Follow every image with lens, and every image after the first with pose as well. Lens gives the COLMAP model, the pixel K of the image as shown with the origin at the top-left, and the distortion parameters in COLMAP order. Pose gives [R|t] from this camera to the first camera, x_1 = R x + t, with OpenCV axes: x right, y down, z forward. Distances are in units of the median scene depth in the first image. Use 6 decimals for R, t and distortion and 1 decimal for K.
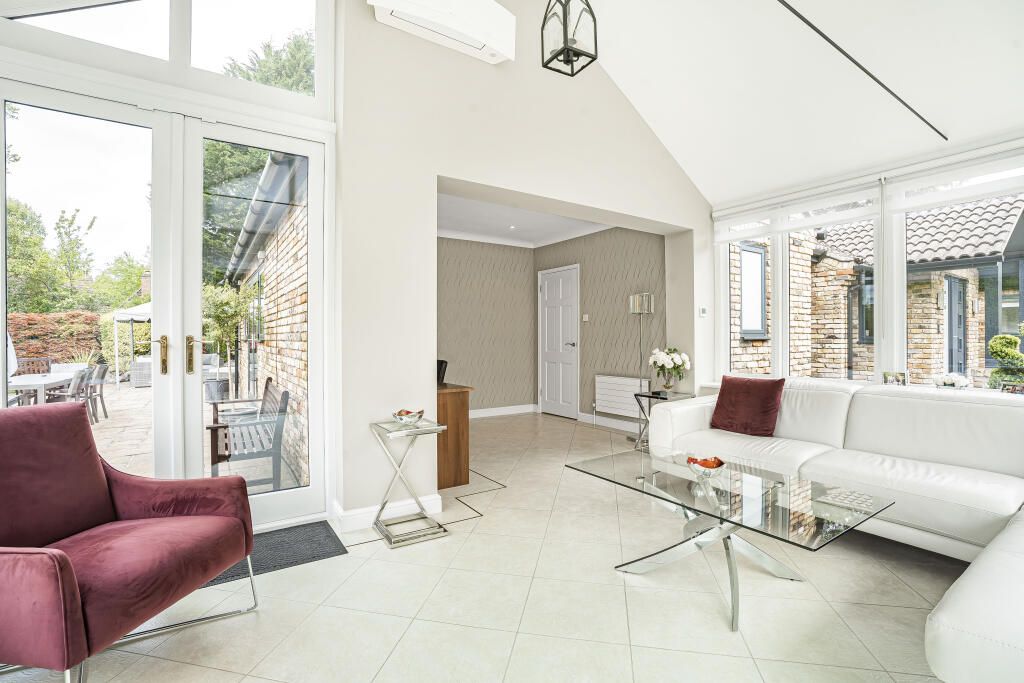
lens RADIAL K [[470.7, 0, 515.3], [0, 470.7, 335.3], [0, 0, 1]] dist [-0.026093, 0.001216]
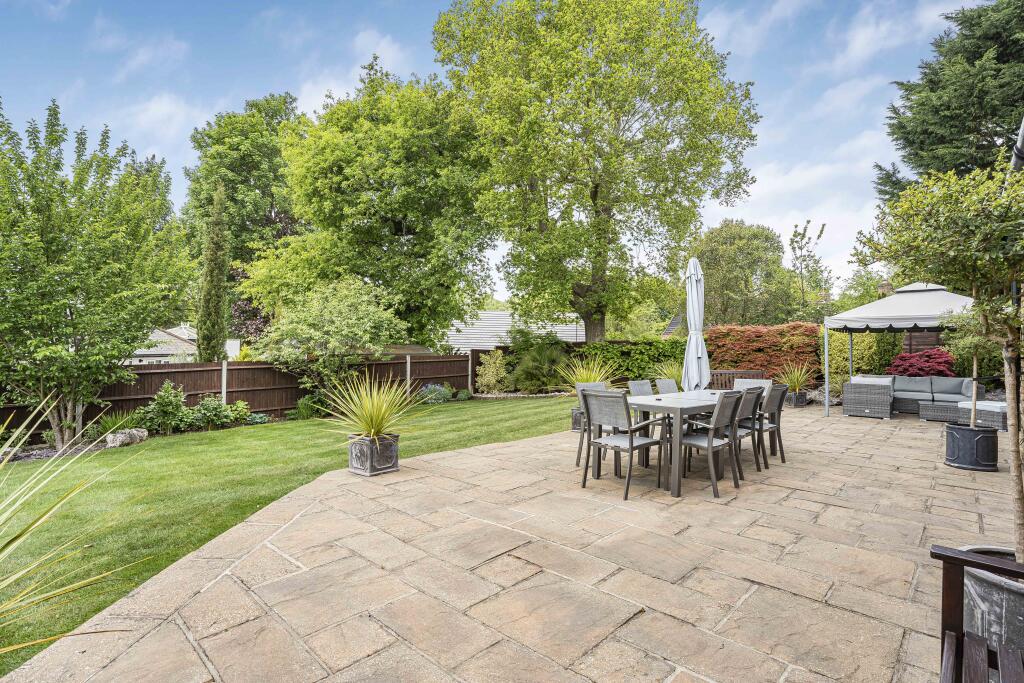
lens RADIAL K [[501.3, 0, 513.8], [0, 501.3, 339.0], [0, 0, 1]] dist [-0.012096, 0.000581]
pose [[0.248513, -0.008798, -0.968589, -0.086255], [-0.018001, 0.999744, -0.013700, 0.003700], [0.968461, 0.020840, 0.248291, 0.139205]]
